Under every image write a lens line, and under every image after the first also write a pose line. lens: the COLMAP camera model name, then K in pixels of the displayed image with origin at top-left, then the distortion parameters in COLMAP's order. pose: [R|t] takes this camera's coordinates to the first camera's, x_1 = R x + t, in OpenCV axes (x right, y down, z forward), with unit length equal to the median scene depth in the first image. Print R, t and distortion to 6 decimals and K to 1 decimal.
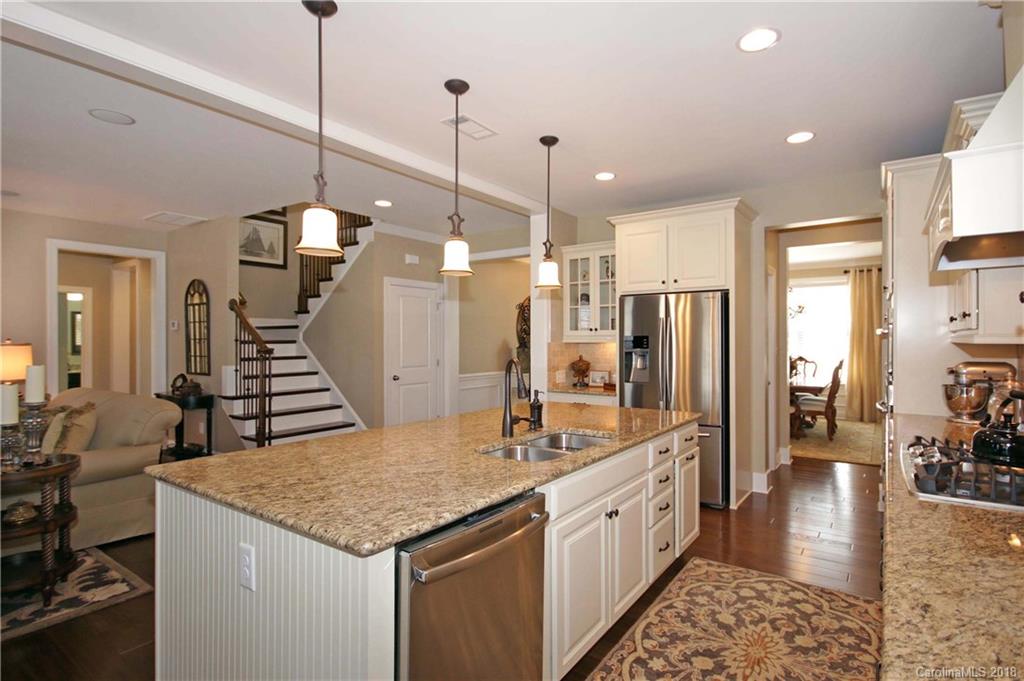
lens RADIAL K [[510.7, 0, 538.3], [0, 510.7, 343.4], [0, 0, 1]] dist [0.015263, -0.001323]
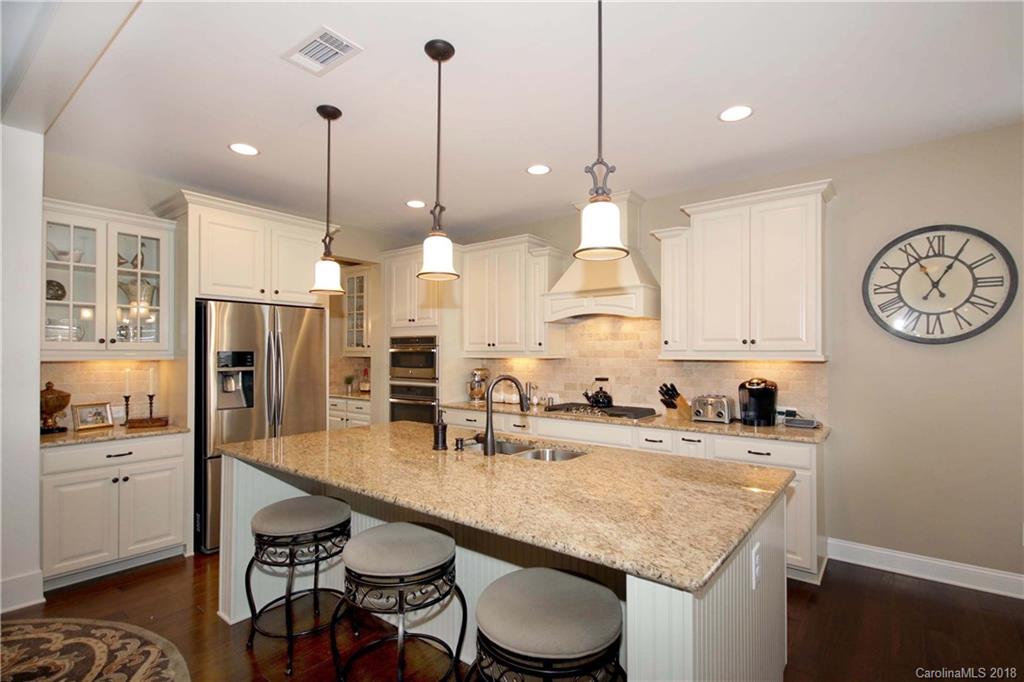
lens RADIAL K [[510.7, 0, 509.6], [0, 510.7, 348.8], [0, 0, 1]] dist [0.015263, -0.001323]
pose [[0.053018, 0.012380, 0.998517, -0.657268], [0.006281, 0.999899, -0.012731, -0.006818], [-0.998574, 0.006946, 0.052935, 0.568997]]
